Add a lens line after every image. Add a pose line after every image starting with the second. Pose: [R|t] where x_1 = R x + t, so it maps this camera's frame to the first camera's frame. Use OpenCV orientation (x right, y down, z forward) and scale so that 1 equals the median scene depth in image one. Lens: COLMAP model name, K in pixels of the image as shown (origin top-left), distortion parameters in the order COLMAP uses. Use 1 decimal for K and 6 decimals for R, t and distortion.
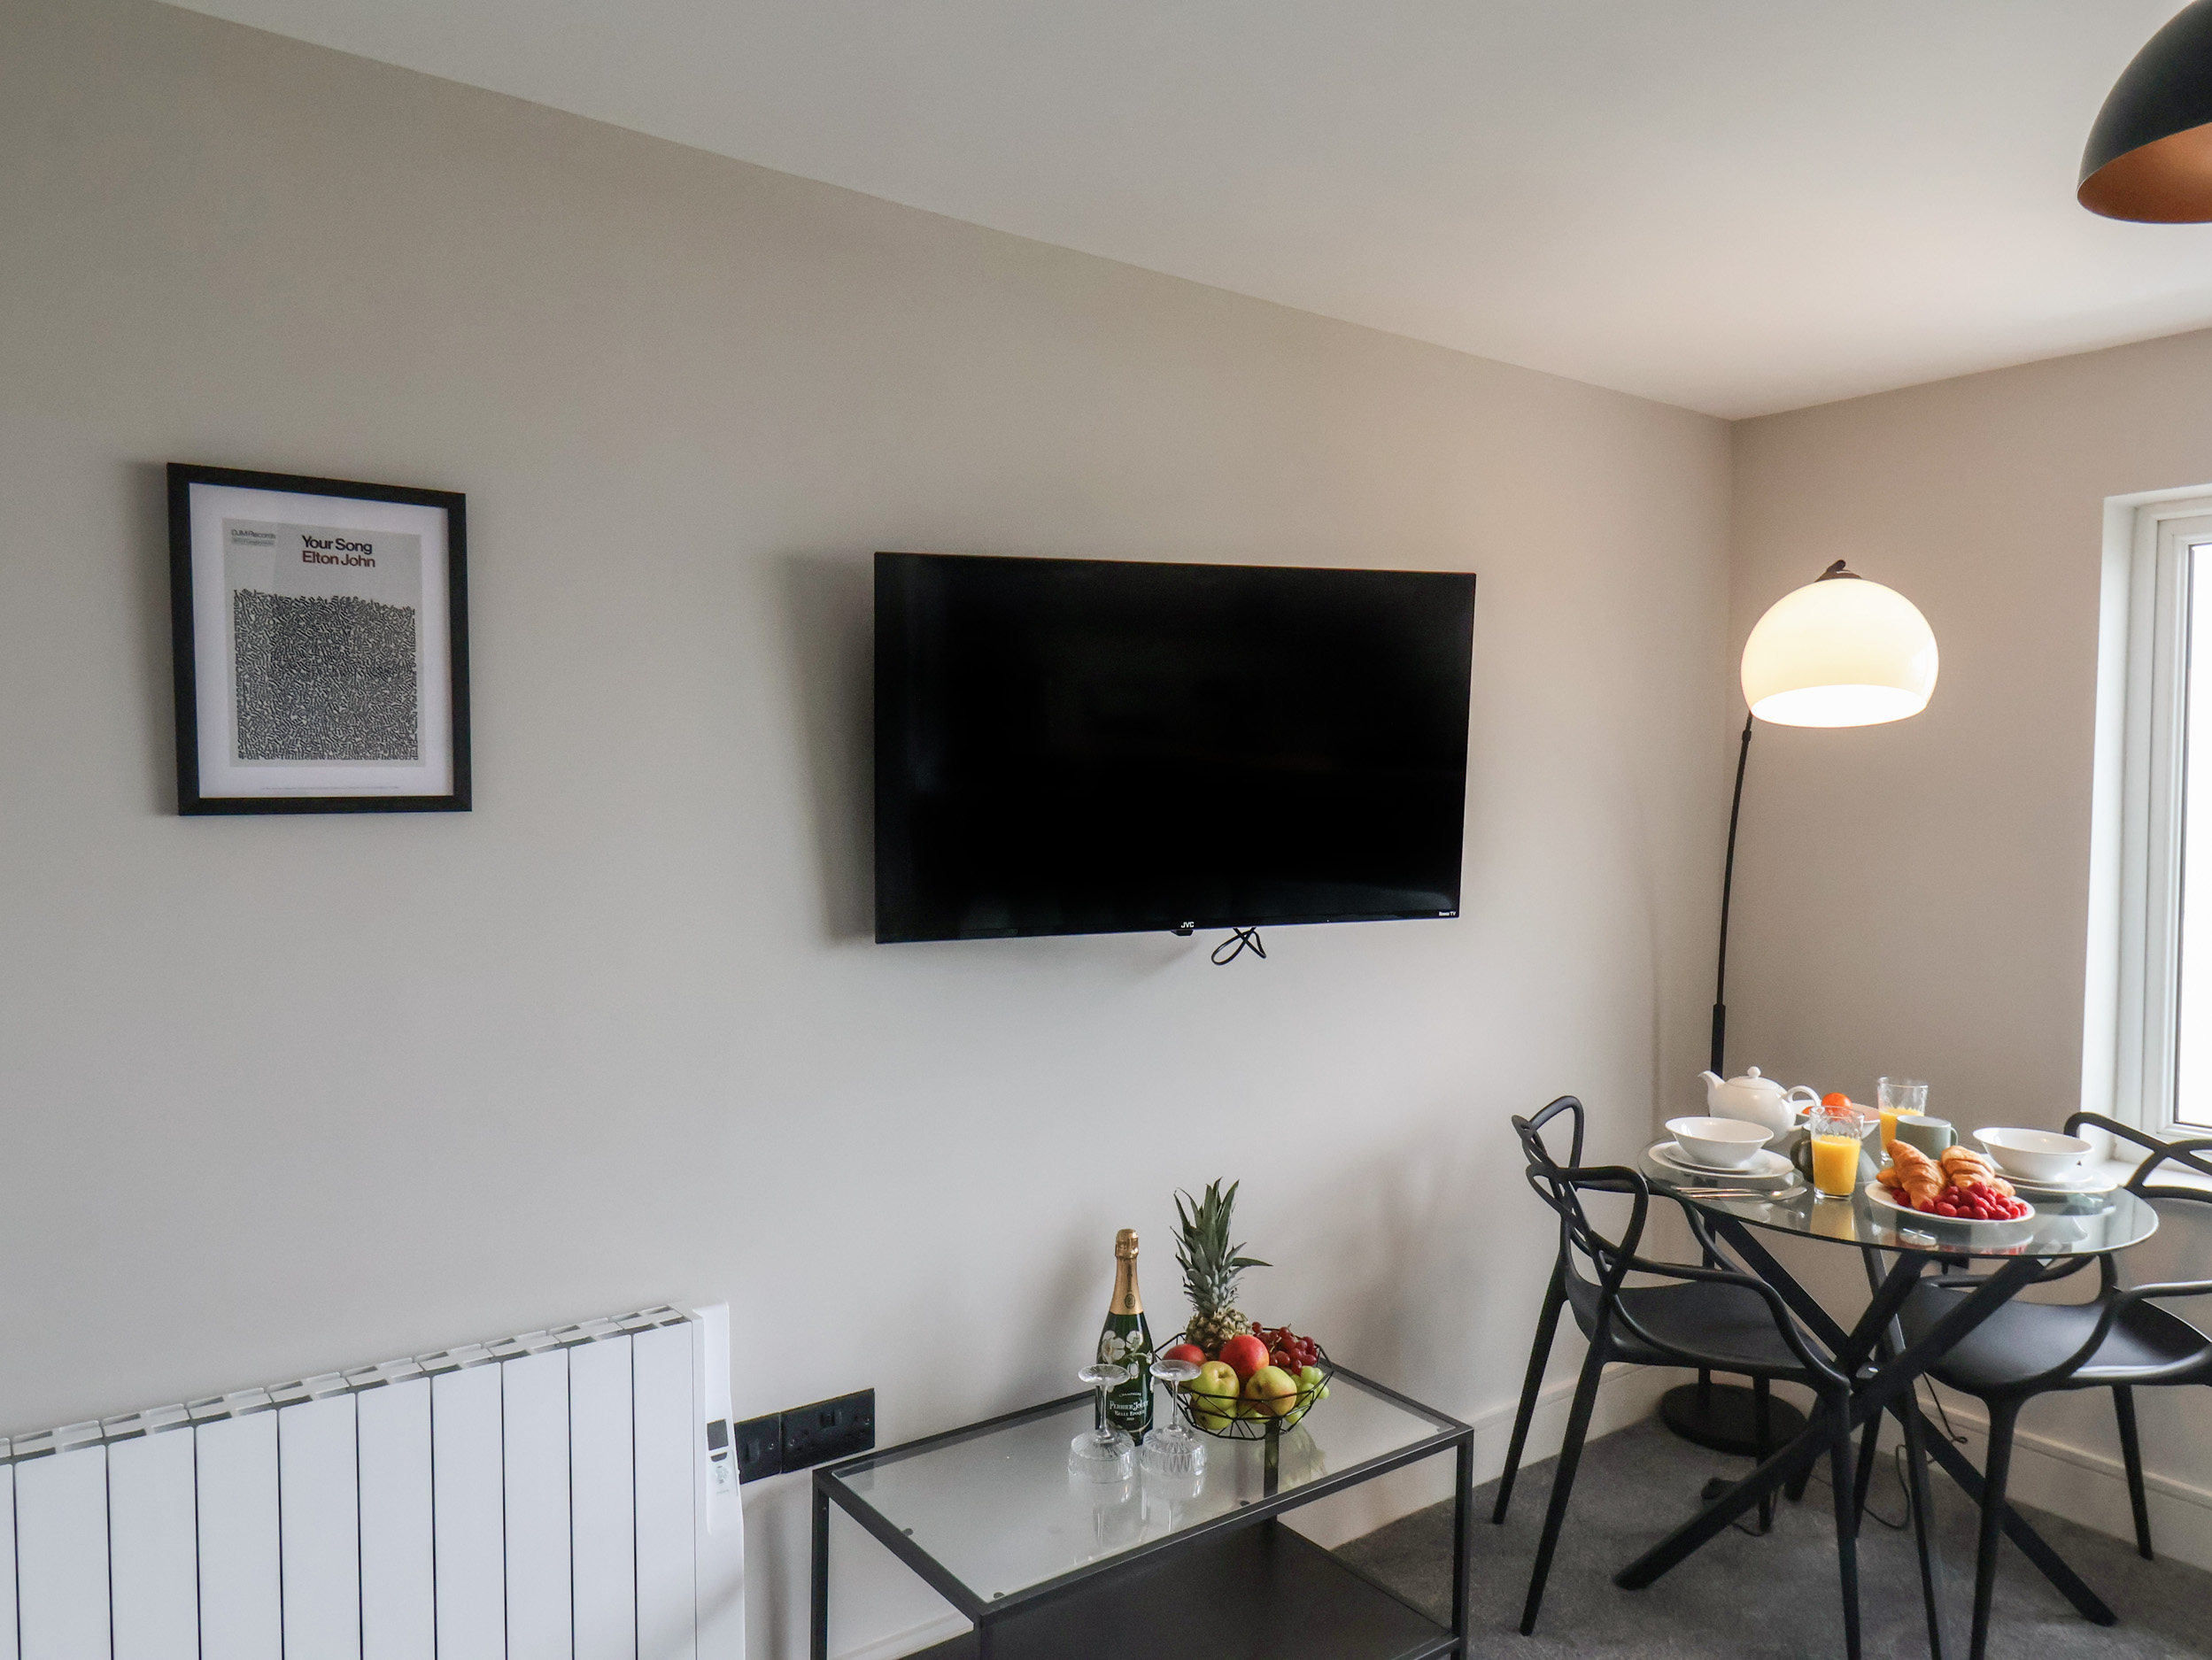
lens RADIAL K [[1450.1, 0, 1101.1], [0, 1450.1, 840.2], [0, 0, 1]] dist [0.001209, -0.030816]
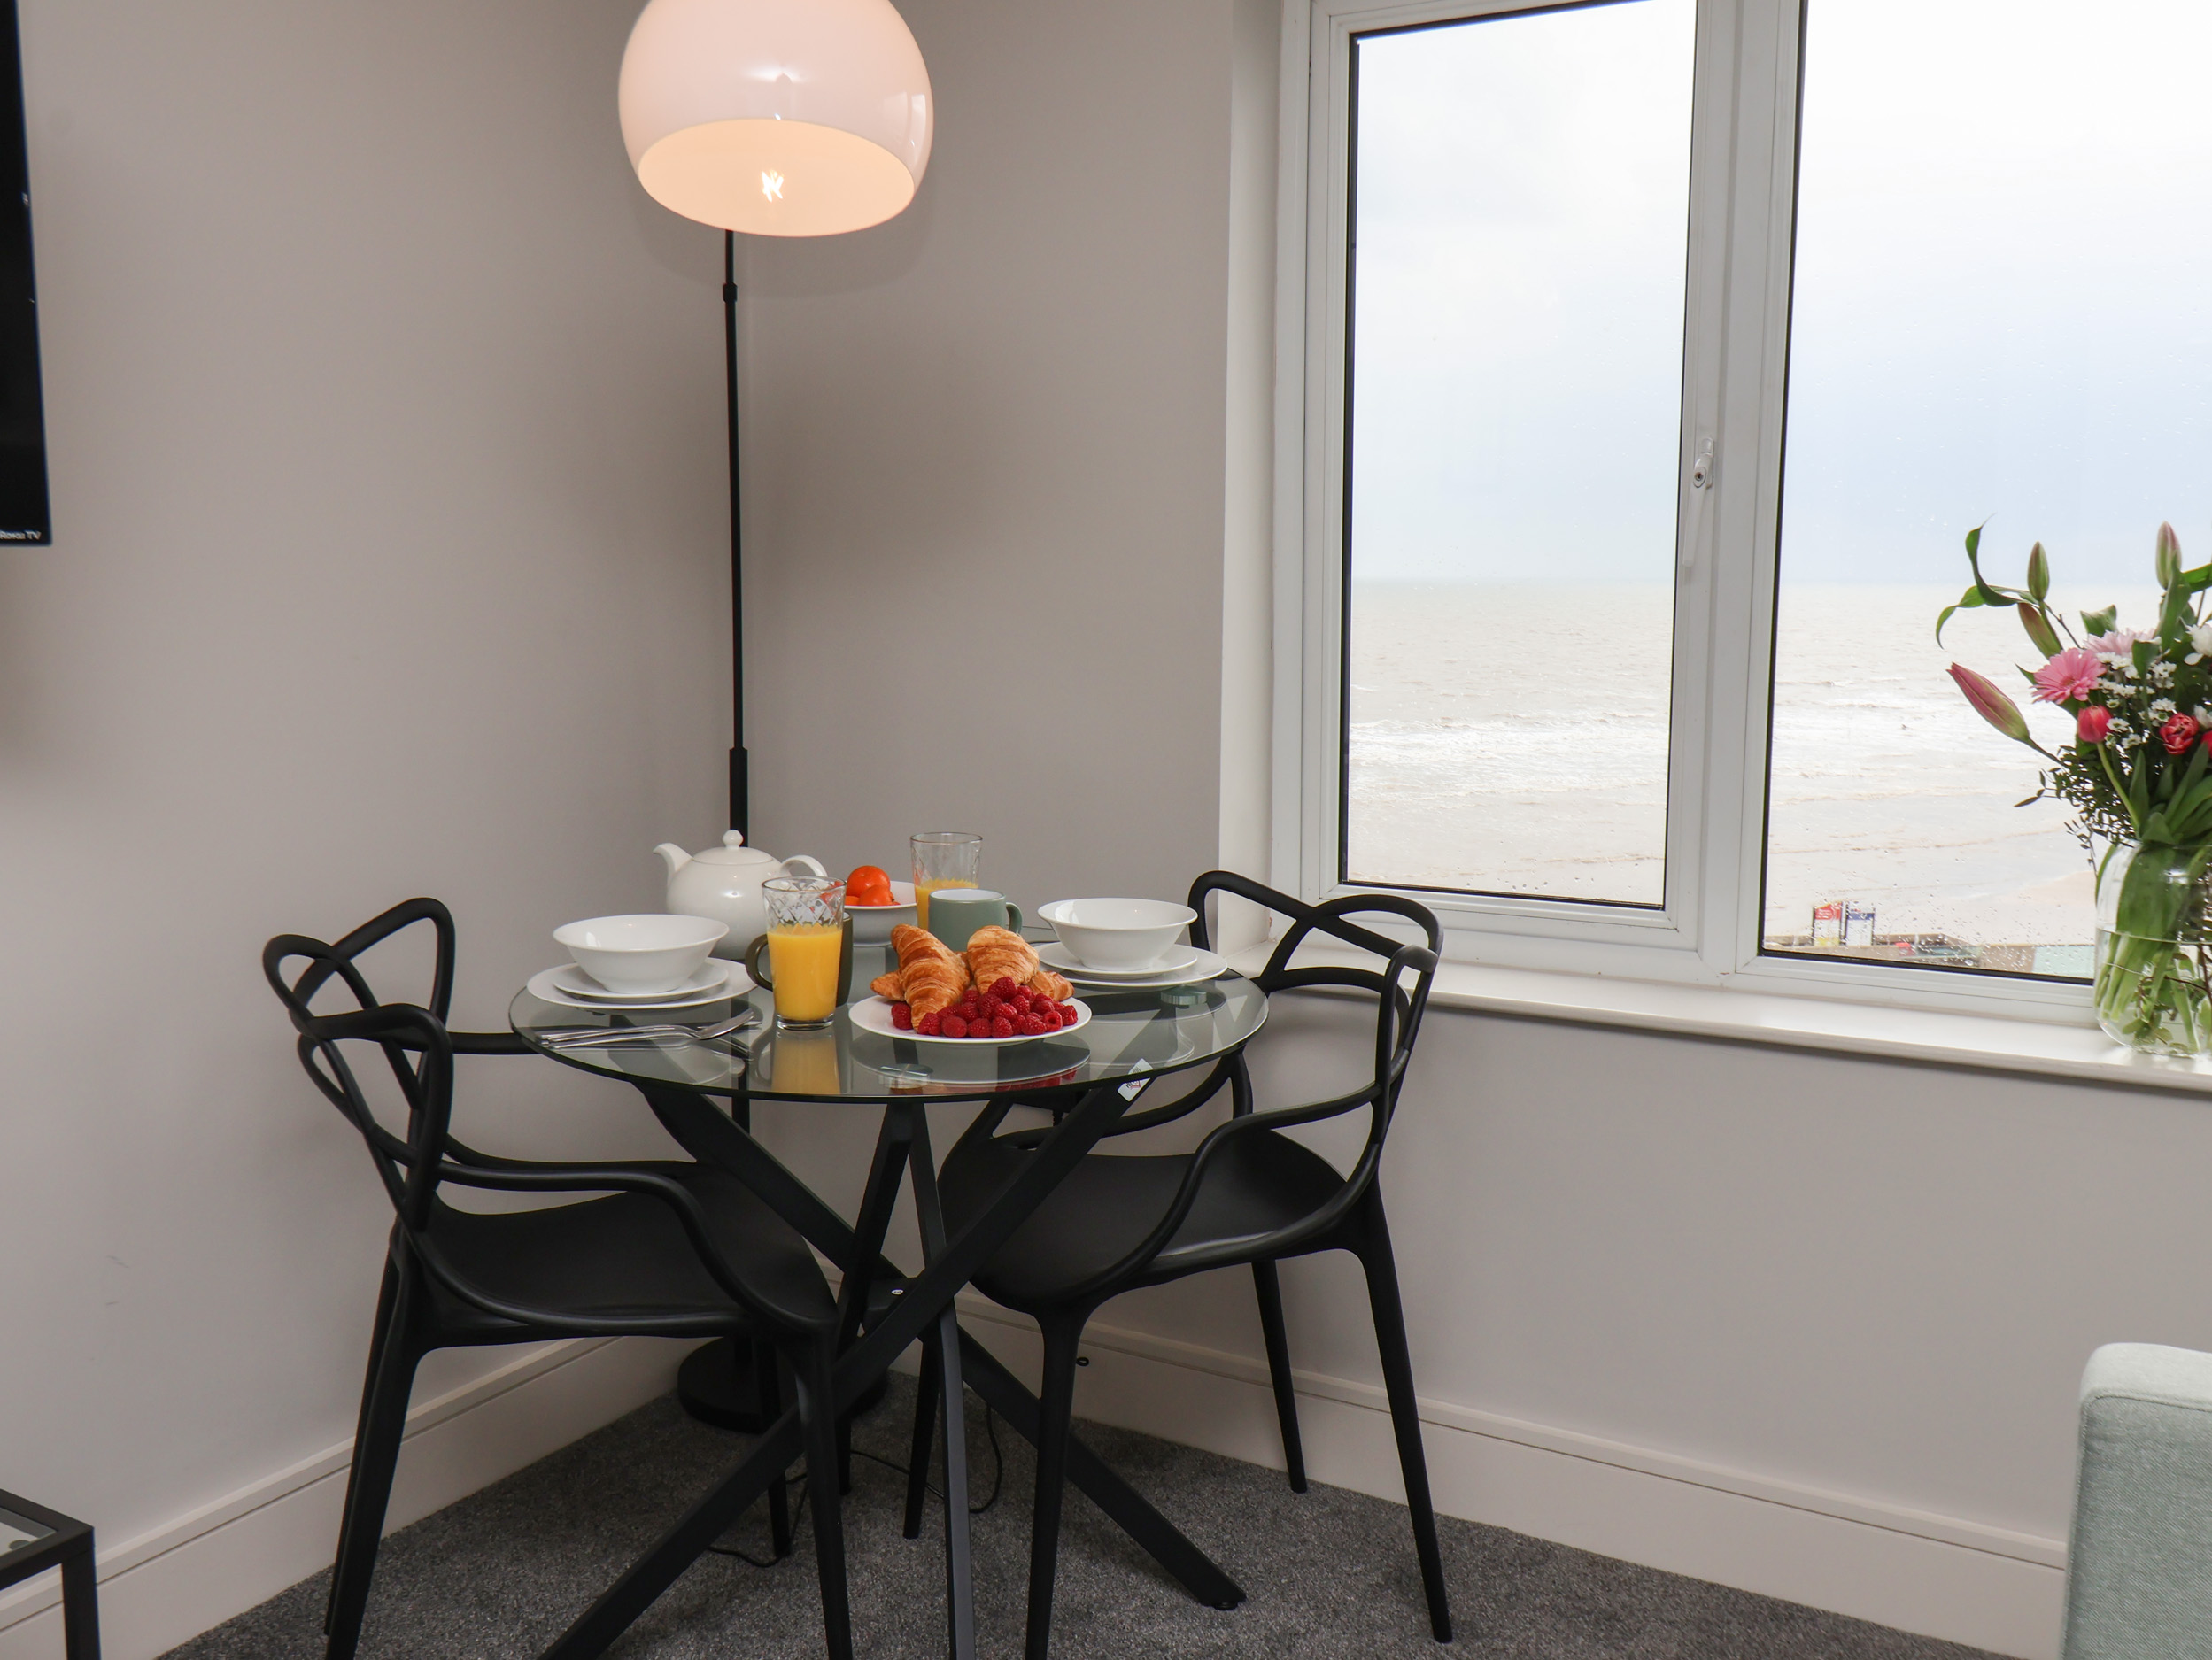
lens RADIAL K [[1822.6, 0, 1106.0], [0, 1822.6, 830.0], [0, 0, 1]] dist [-0.011150, -0.008846]
pose [[0.911001, -0.053826, 0.408877, 0.300361], [0.012869, 0.994673, 0.102270, 0.085035], [-0.412204, -0.087906, 0.906841, 0.250649]]
